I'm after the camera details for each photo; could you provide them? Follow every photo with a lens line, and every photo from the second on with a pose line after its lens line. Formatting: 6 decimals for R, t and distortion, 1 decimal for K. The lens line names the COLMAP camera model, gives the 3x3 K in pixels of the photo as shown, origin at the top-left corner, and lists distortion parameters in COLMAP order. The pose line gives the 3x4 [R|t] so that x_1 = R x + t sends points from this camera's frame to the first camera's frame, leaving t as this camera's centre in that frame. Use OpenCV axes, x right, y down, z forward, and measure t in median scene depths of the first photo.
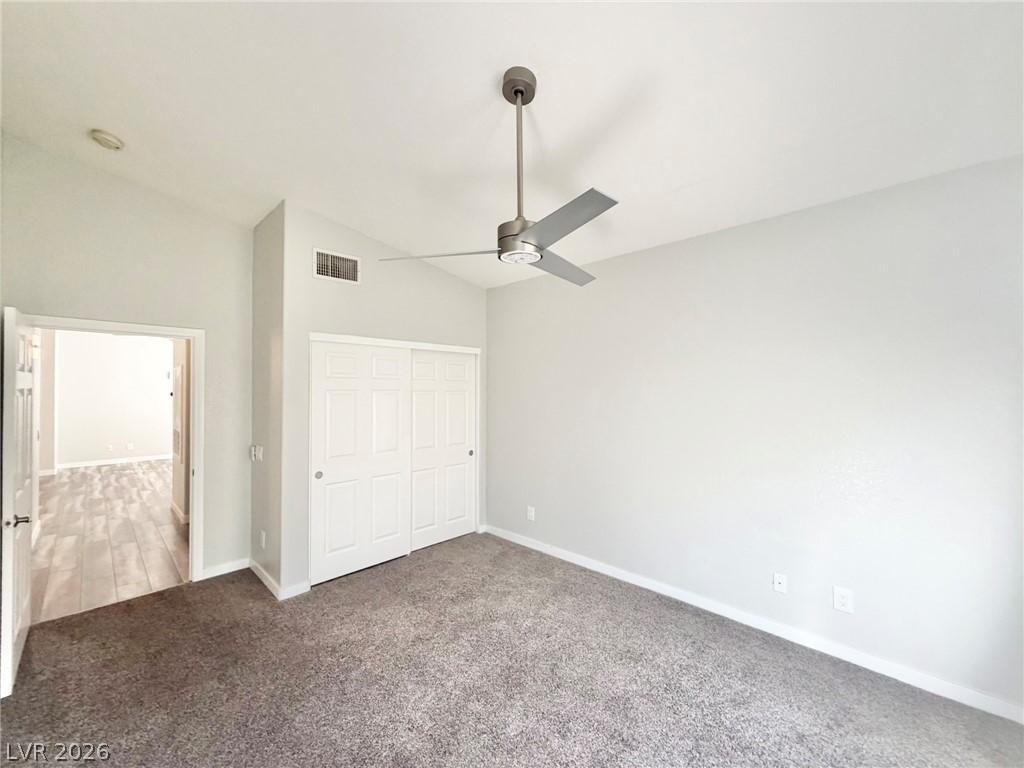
lens RADIAL K [[405.1, 0, 510.4], [0, 405.1, 384.6], [0, 0, 1]] dist [0.002428, -0.000045]
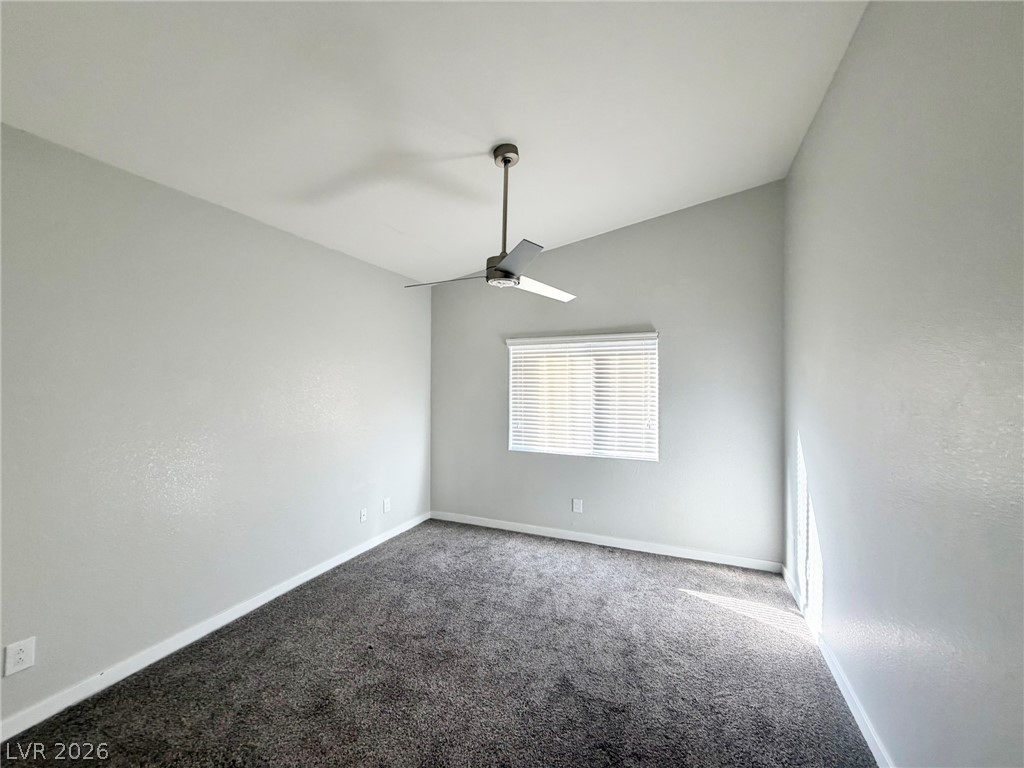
lens RADIAL K [[405.1, 0, 510.4], [0, 405.1, 384.6], [0, 0, 1]] dist [0.002428, -0.000045]
pose [[-0.350126, -0.012928, 0.936613, -0.962796], [-0.027693, 0.999611, 0.003446, -0.003943], [-0.936293, -0.024731, -0.350347, 1.119660]]
